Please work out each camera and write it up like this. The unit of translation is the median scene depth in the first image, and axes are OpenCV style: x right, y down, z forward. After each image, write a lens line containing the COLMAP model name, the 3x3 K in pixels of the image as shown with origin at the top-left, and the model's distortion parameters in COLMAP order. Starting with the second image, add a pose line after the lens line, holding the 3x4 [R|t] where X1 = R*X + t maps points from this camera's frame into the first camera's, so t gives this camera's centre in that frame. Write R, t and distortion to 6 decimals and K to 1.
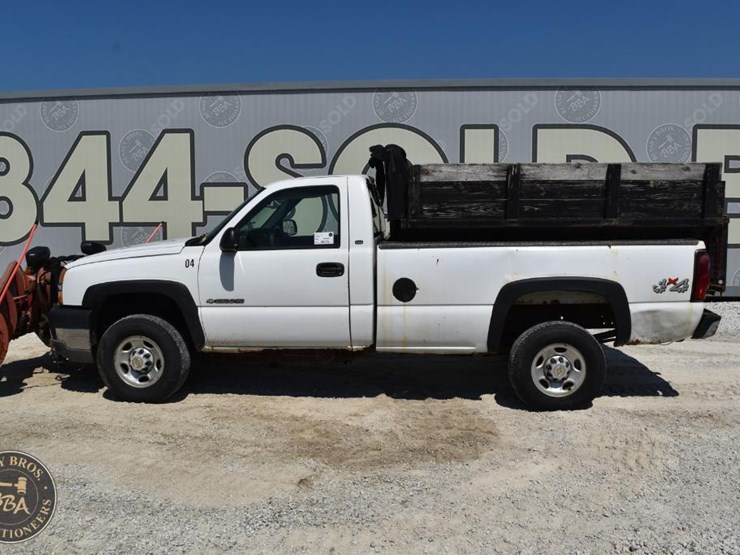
lens RADIAL K [[664.7, 0, 375.1], [0, 664.7, 278.4], [0, 0, 1]] dist [-0.092305, 0.020611]
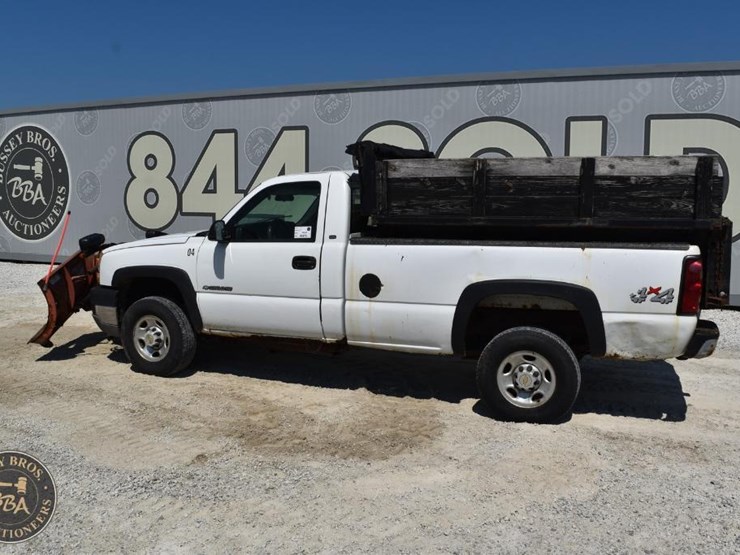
lens RADIAL K [[664.7, 0, 375.1], [0, 664.7, 278.4], [0, 0, 1]] dist [-0.092305, 0.020611]
pose [[0.953821, 0.044649, -0.297039, 0.341860], [-0.041950, 0.999000, 0.015461, -0.009262], [0.297432, -0.002286, 0.954740, 0.042492]]
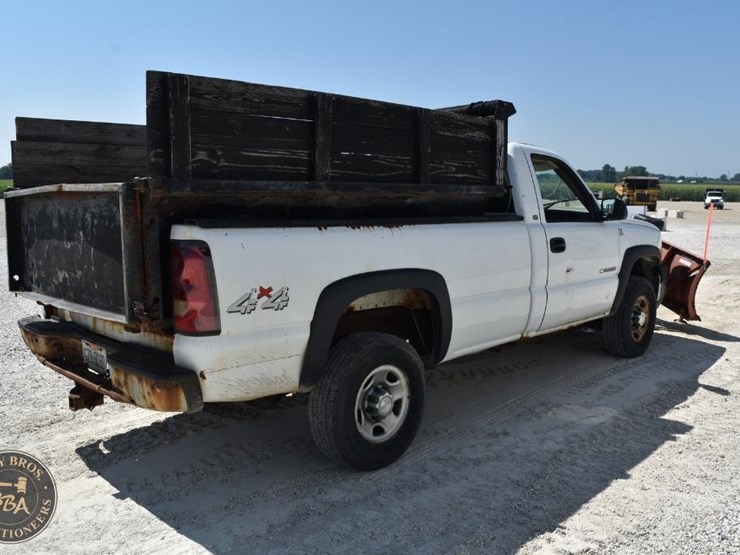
lens RADIAL K [[664.7, 0, 375.1], [0, 664.7, 278.4], [0, 0, 1]] dist [-0.092305, 0.020611]
pose [[-0.646376, 0.106729, -0.755518, 0.808996], [-0.087018, 0.973398, 0.211955, -0.181170], [0.758041, 0.202747, -0.619893, 1.730769]]
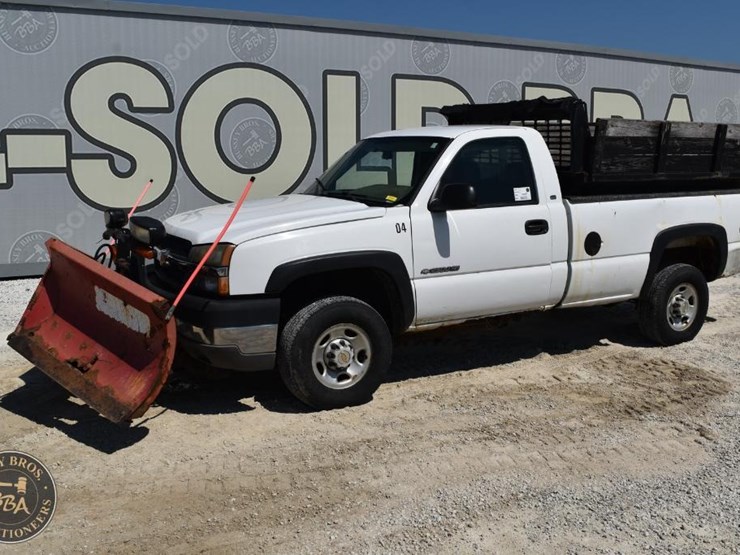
lens RADIAL K [[729.6, 0, 370.0], [0, 729.6, 277.5], [0, 0, 1]] dist [-0.085885, 0.018009]
pose [[0.839788, -0.086309, 0.536011, -0.812979], [0.058318, 0.995911, 0.068994, -0.026538], [-0.539774, -0.026681, 0.841387, 0.253423]]
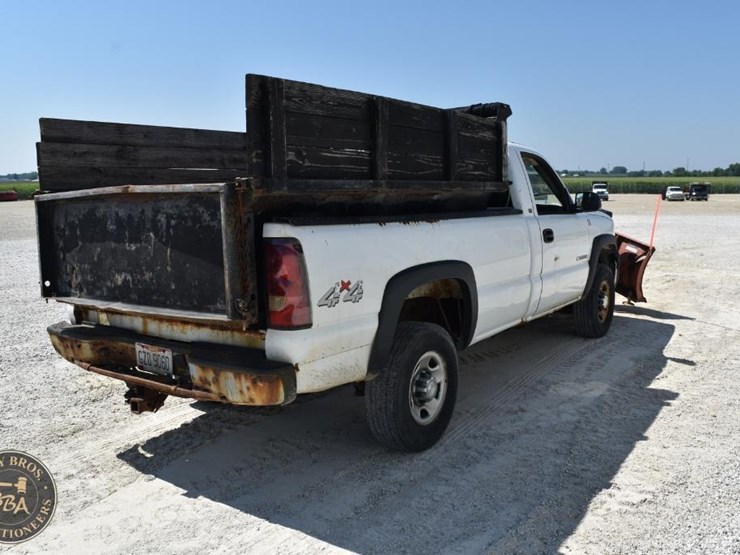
lens RADIAL K [[664.7, 0, 375.1], [0, 664.7, 278.4], [0, 0, 1]] dist [-0.092305, 0.020611]
pose [[-0.517724, 0.130750, -0.845498, 0.932385], [-0.082591, 0.975999, 0.201504, -0.170558], [0.851552, 0.174154, -0.494500, 1.628750]]
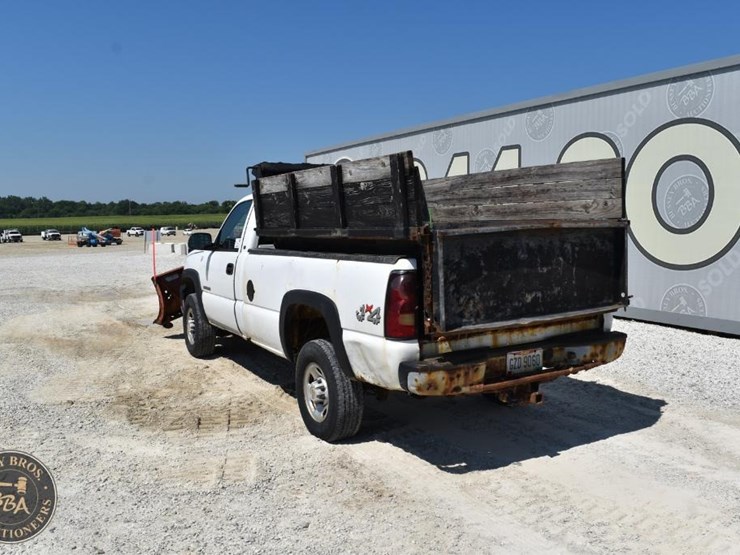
lens RADIAL K [[664.7, 0, 375.1], [0, 664.7, 278.4], [0, 0, 1]] dist [-0.092305, 0.020611]
pose [[0.557930, 0.072071, -0.826753, 1.067955], [-0.090139, 0.995591, 0.025959, -0.050620], [0.824978, 0.060039, 0.561966, 0.530044]]
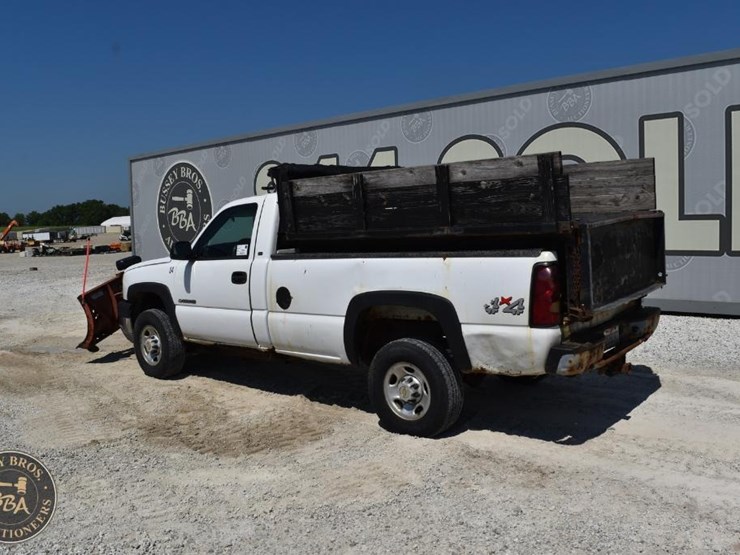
lens RADIAL K [[664.7, 0, 375.1], [0, 664.7, 278.4], [0, 0, 1]] dist [-0.092305, 0.020611]
pose [[0.807951, 0.022906, -0.588804, 0.779235], [-0.027788, 0.999614, 0.000757, -0.018913], [0.588594, 0.015750, 0.808275, 0.213768]]
